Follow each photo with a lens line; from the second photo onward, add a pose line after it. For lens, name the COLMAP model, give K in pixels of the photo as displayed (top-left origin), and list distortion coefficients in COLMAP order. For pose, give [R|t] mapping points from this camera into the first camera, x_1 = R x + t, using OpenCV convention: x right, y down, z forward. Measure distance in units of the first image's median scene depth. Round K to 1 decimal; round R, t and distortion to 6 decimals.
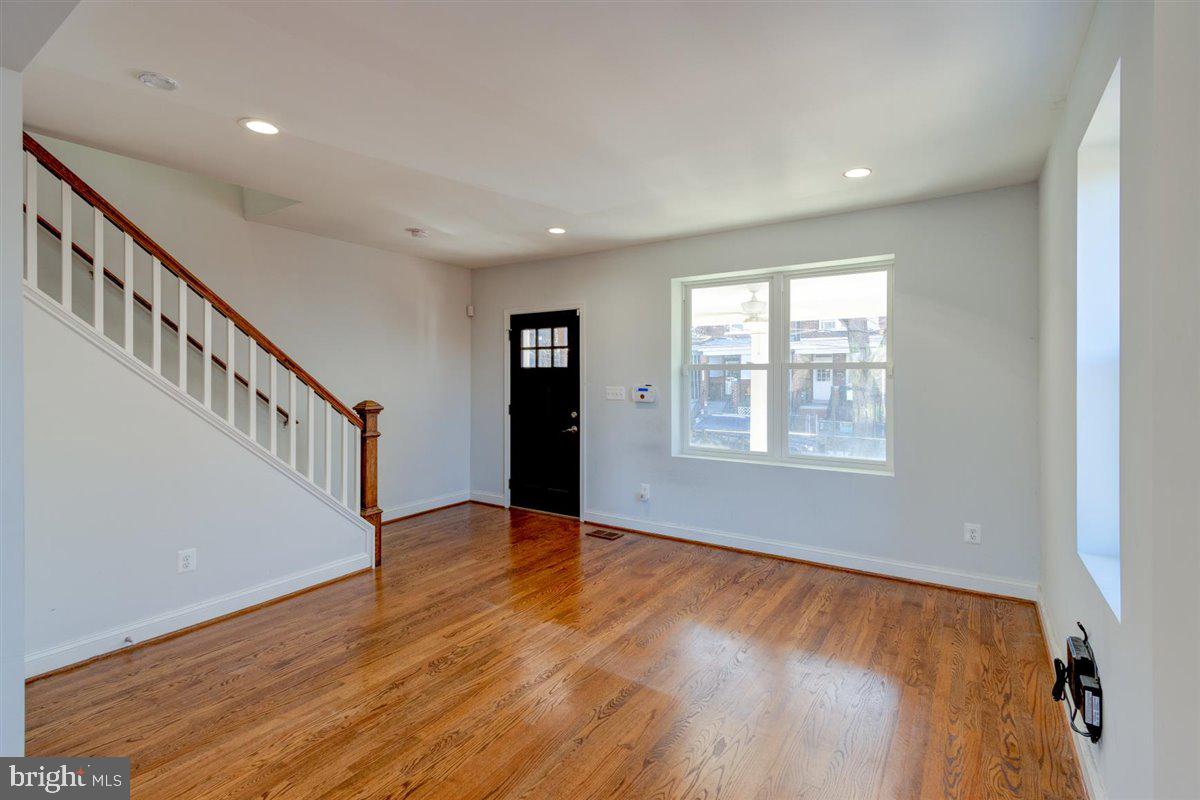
lens RADIAL K [[562.8, 0, 601.5], [0, 562.8, 370.9], [0, 0, 1]] dist [0.005706, -0.000468]
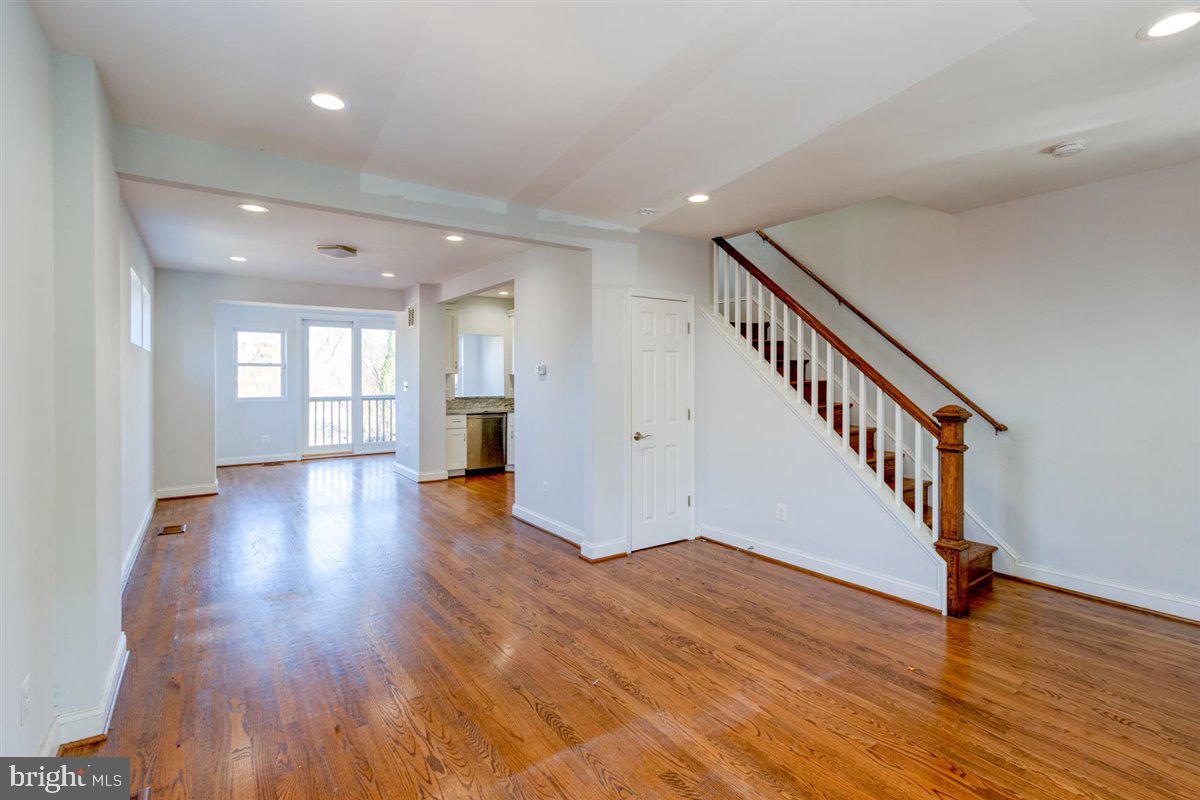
lens RADIAL K [[562.8, 0, 602.2], [0, 562.8, 383.3], [0, 0, 1]] dist [0.005706, -0.000468]
pose [[-0.359286, 0.013211, -0.933134, 0.616453], [0.005692, 0.999912, 0.011965, 0.010744], [0.933210, -0.001013, -0.359330, 1.002947]]
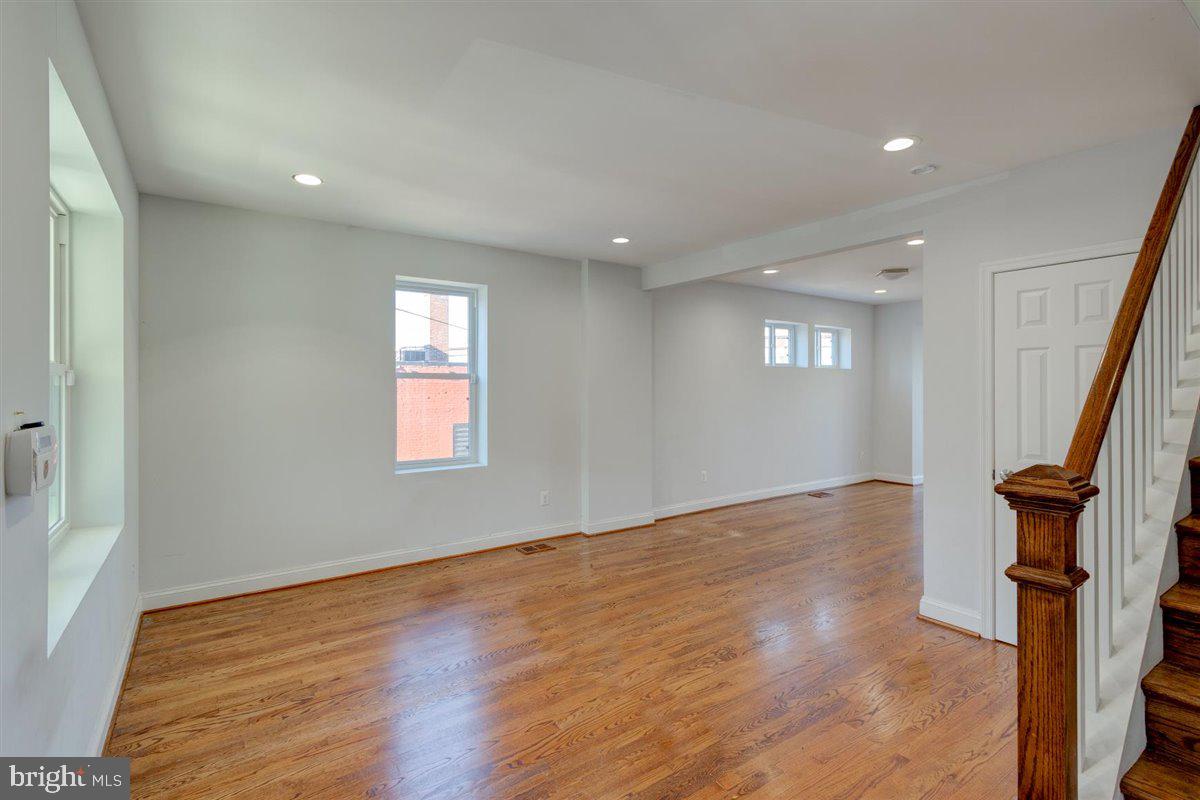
lens RADIAL K [[562.8, 0, 606.2], [0, 562.8, 382.1], [0, 0, 1]] dist [0.005706, -0.000468]
pose [[-0.937413, 0.002096, 0.348212, -0.358349], [-0.001777, 0.999940, -0.010802, 0.012186], [-0.348214, -0.010745, -0.937354, 1.678380]]
